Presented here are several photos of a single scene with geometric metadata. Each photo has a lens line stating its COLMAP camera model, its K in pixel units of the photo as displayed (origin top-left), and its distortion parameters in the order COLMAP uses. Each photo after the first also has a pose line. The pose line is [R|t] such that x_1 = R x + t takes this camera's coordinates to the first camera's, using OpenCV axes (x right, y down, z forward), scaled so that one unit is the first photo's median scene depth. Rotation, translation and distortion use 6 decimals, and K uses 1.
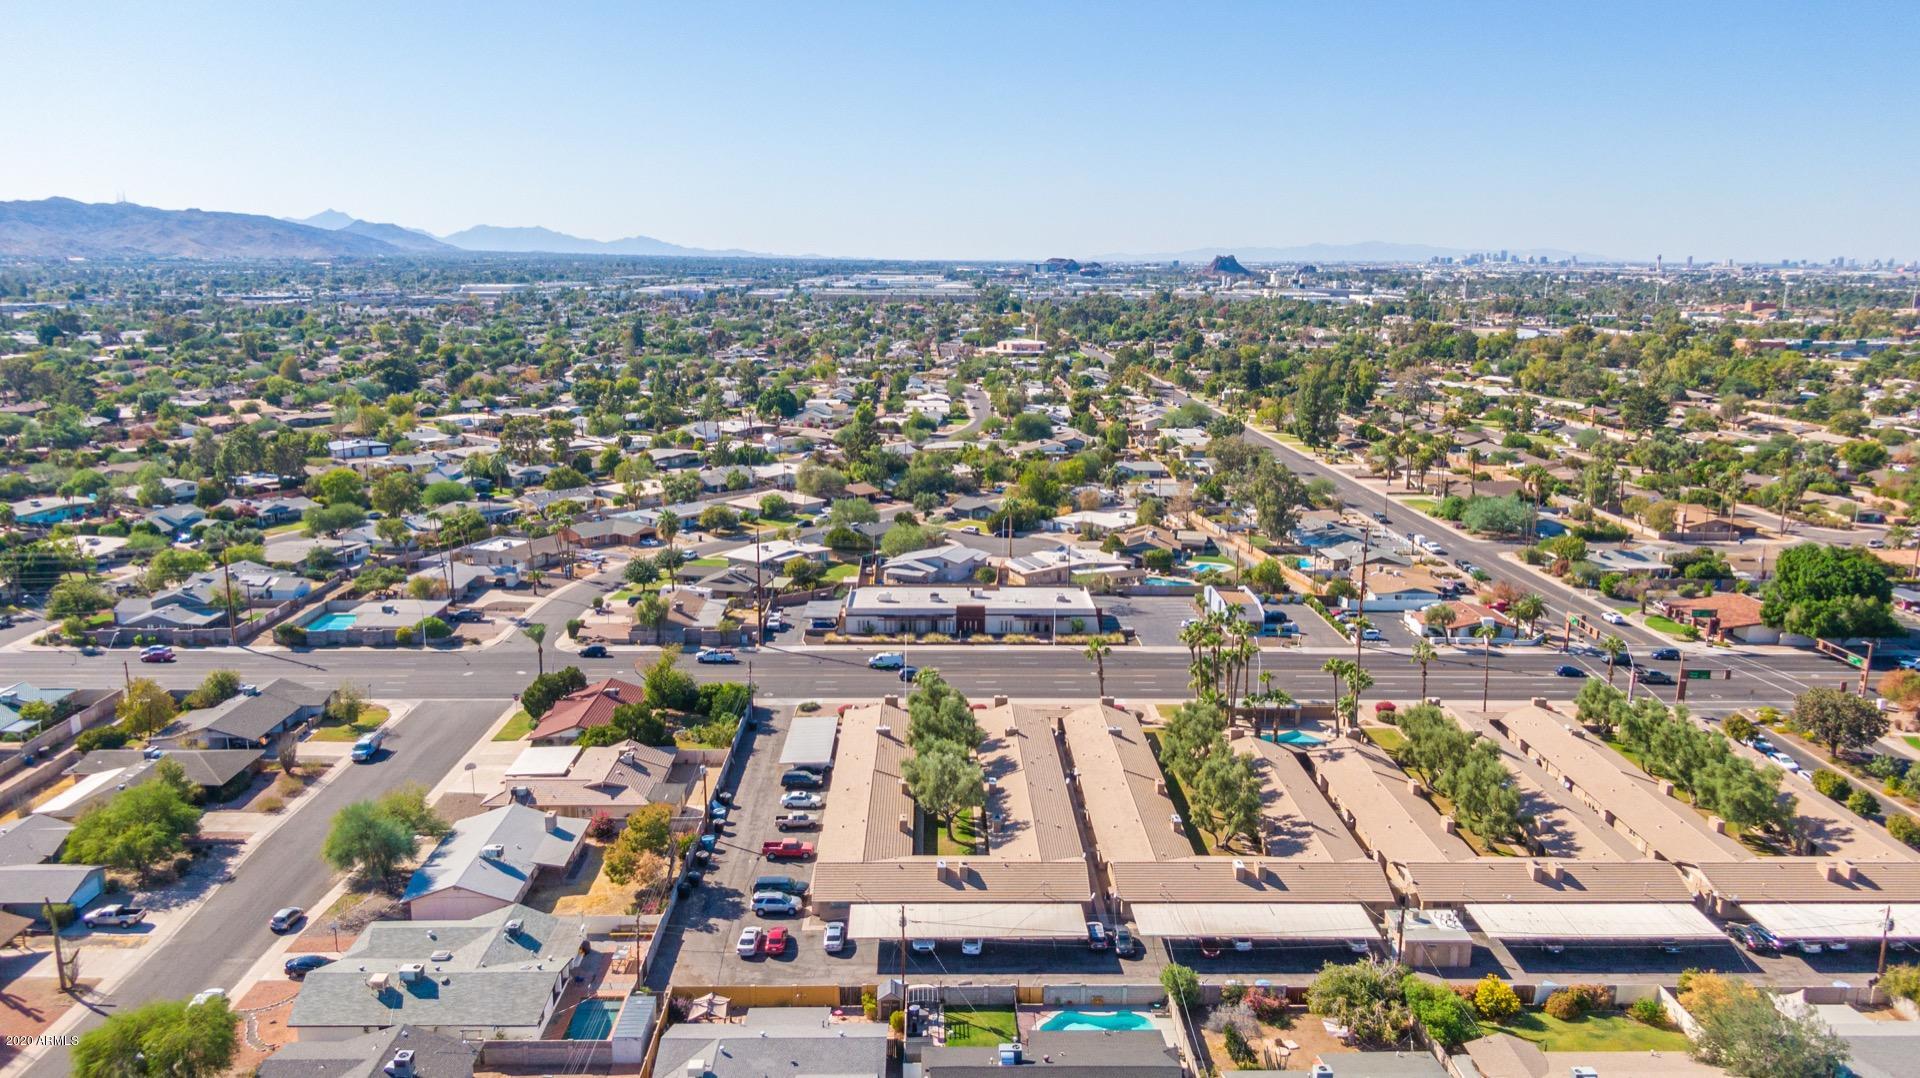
lens RADIAL K [[1375.4, 0, 956.9], [0, 1375.4, 536.5], [0, 0, 1]] dist [0.050450, -0.081559]
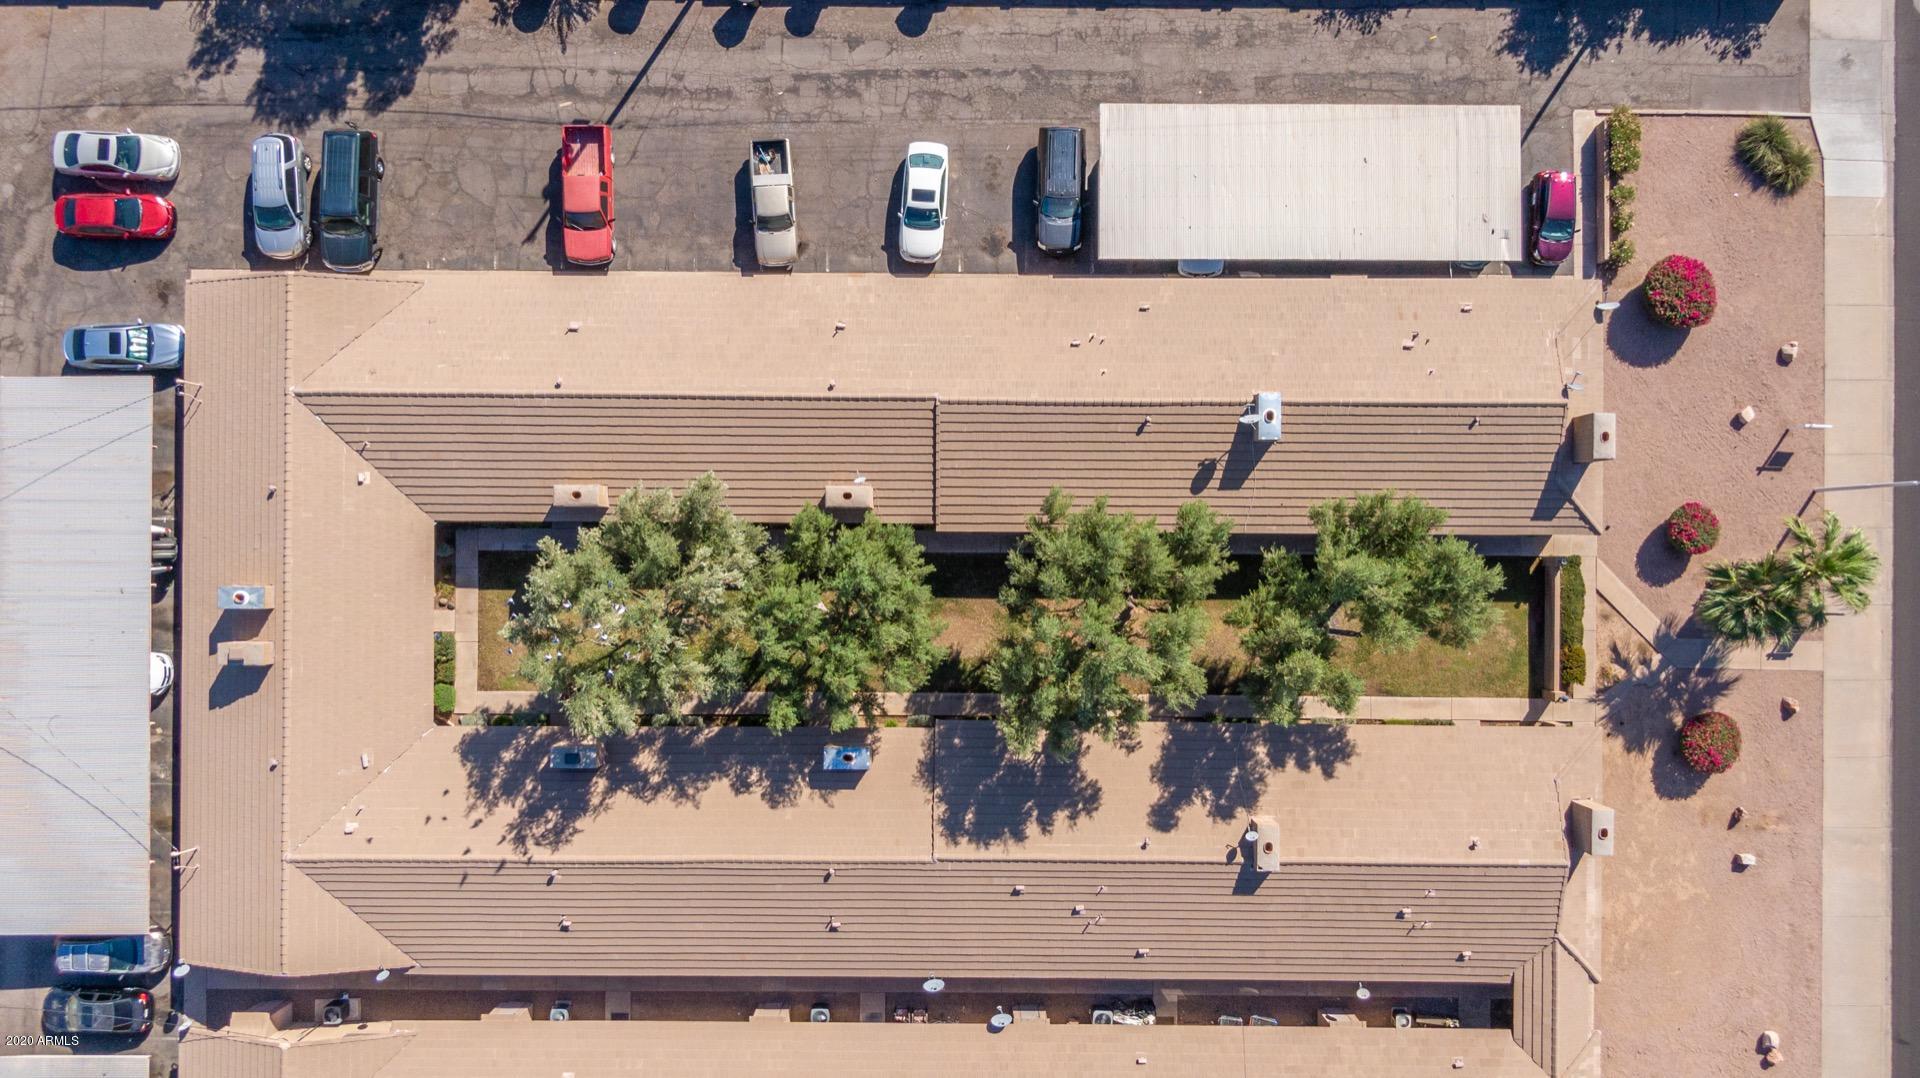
lens RADIAL K [[1375.4, 0, 956.9], [0, 1375.4, 536.5], [0, 0, 1]] dist [0.050450, -0.081559]
pose [[-0.027511, 0.999397, -0.021172, -0.014367], [-0.194800, 0.015414, 0.980722, -0.105828], [0.980457, 0.031105, 0.194258, 0.665772]]
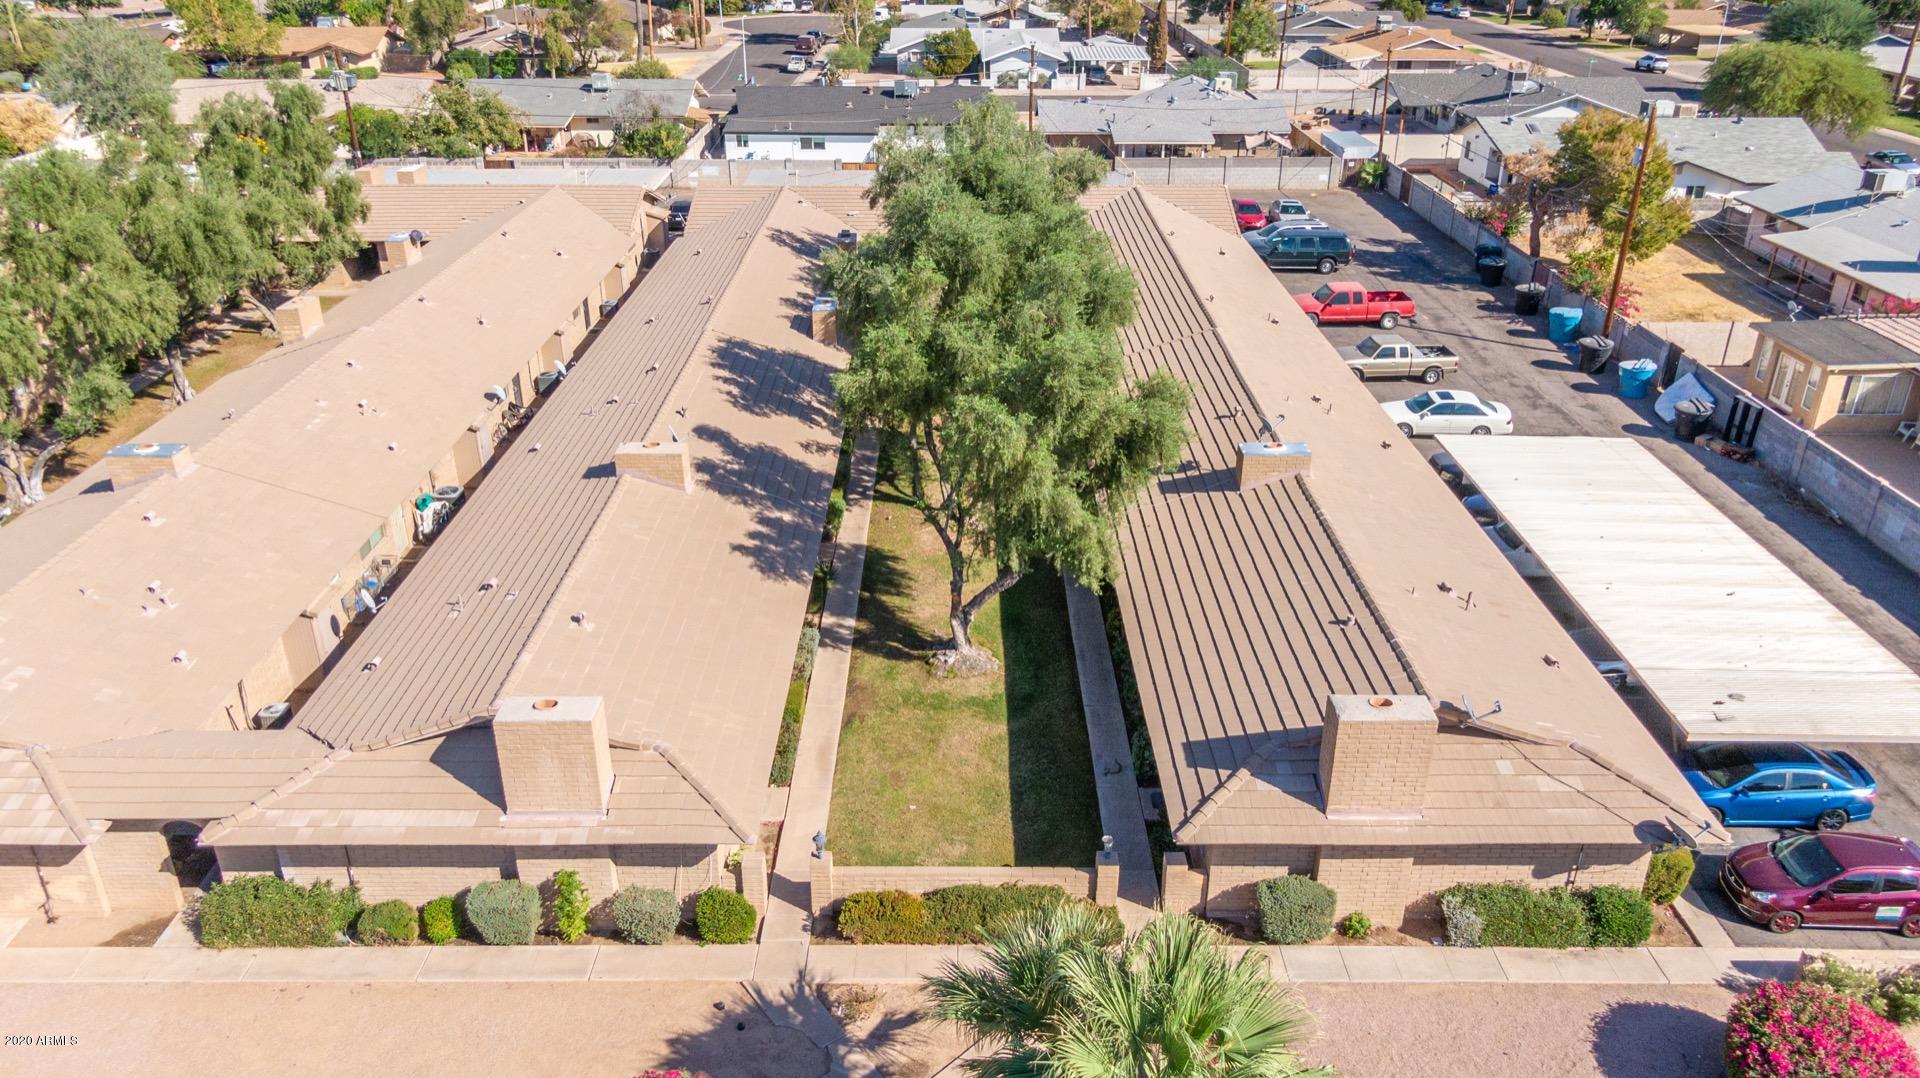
lens RADIAL K [[1375.4, 0, 956.9], [0, 1375.4, 536.5], [0, 0, 1]] dist [0.050450, -0.081559]
pose [[-0.999760, -0.015200, 0.015790, -0.007097], [-0.002619, 0.798142, 0.602463, 0.019372], [-0.021760, 0.602277, -0.797990, 0.891165]]
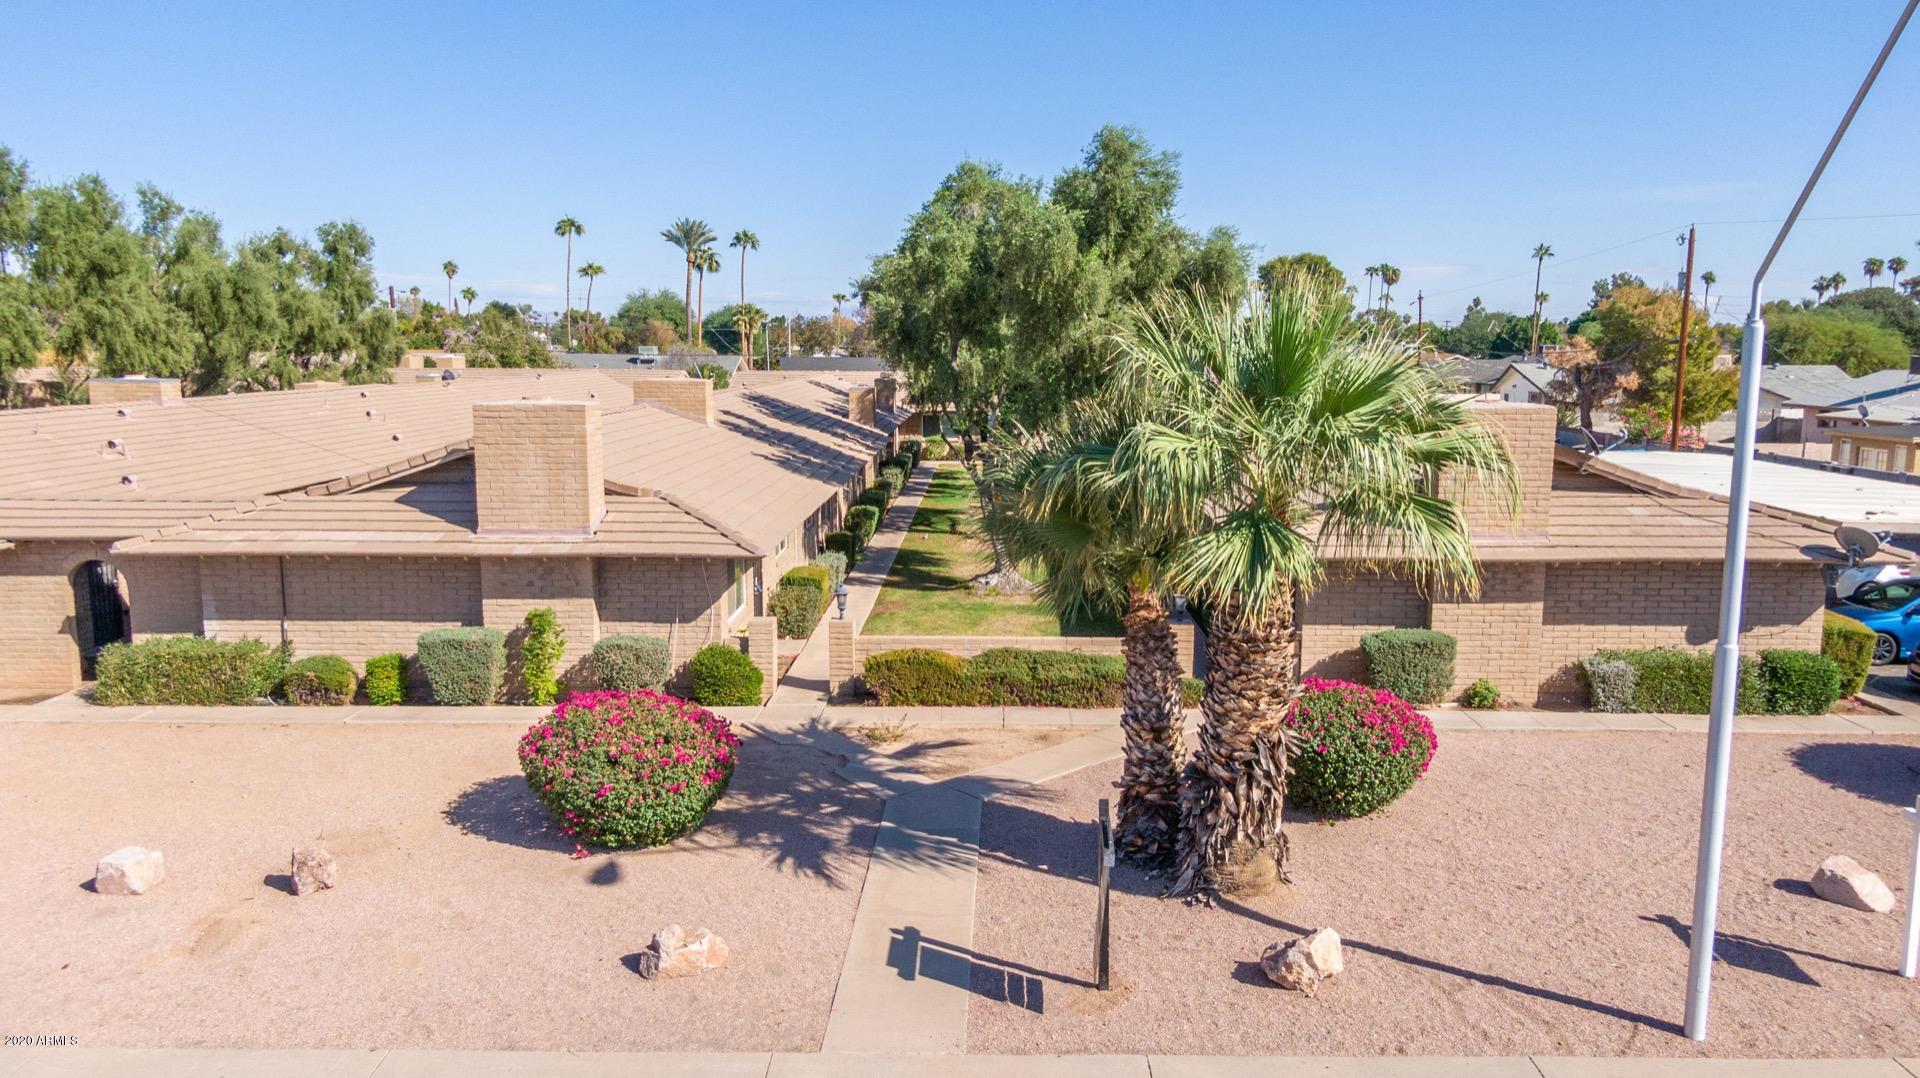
lens RADIAL K [[1411.7, 0, 988.4], [0, 1411.7, 571.4], [0, 0, 1]] dist [0.056550, -0.098338]
pose [[-0.999607, -0.017114, 0.022212, -0.006836], [-0.008176, 0.935615, 0.352927, 0.071518], [-0.026822, 0.352607, -0.935387, 0.907768]]
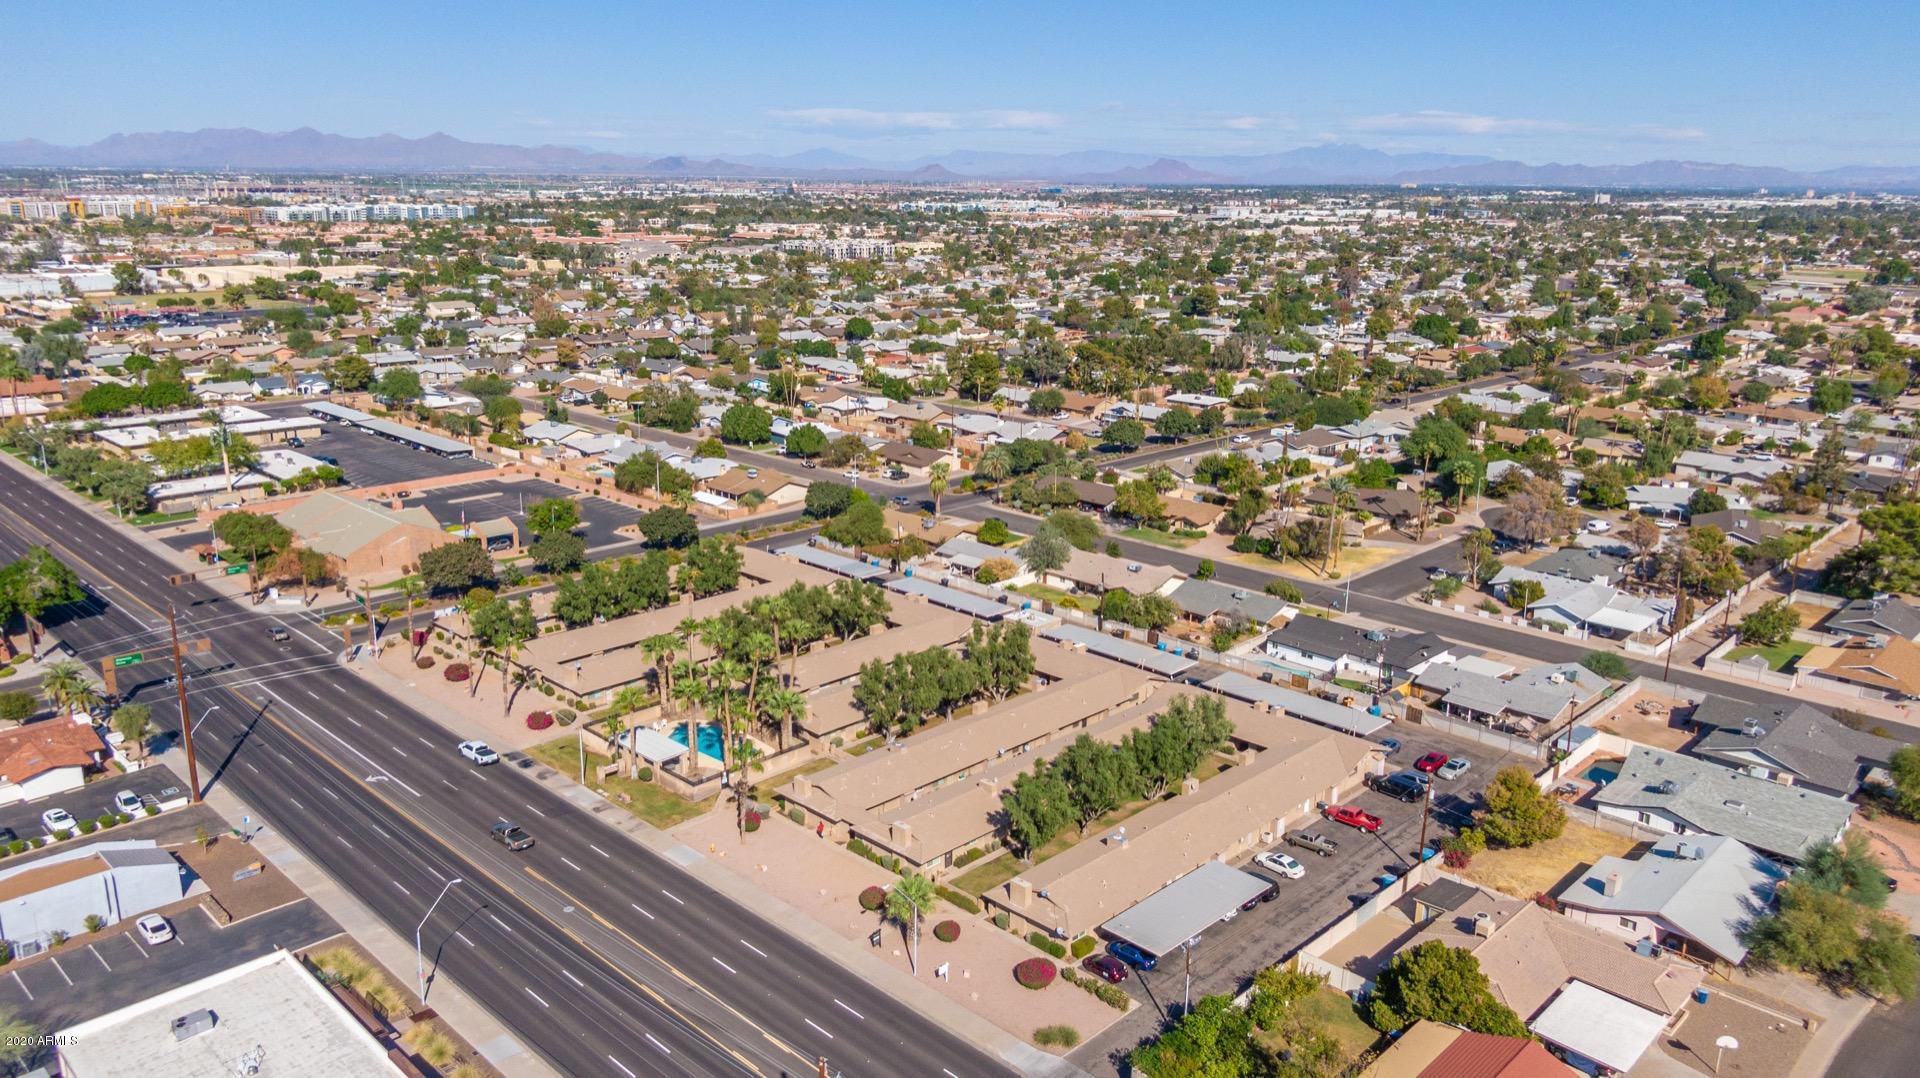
lens RADIAL K [[1375.4, 0, 956.9], [0, 1375.4, 536.5], [0, 0, 1]] dist [0.050450, -0.081559]
pose [[-0.698712, -0.199485, 0.687028, -0.351170], [0.127906, 0.910029, 0.394318, -0.230390], [-0.703876, 0.363390, -0.610333, 1.098007]]
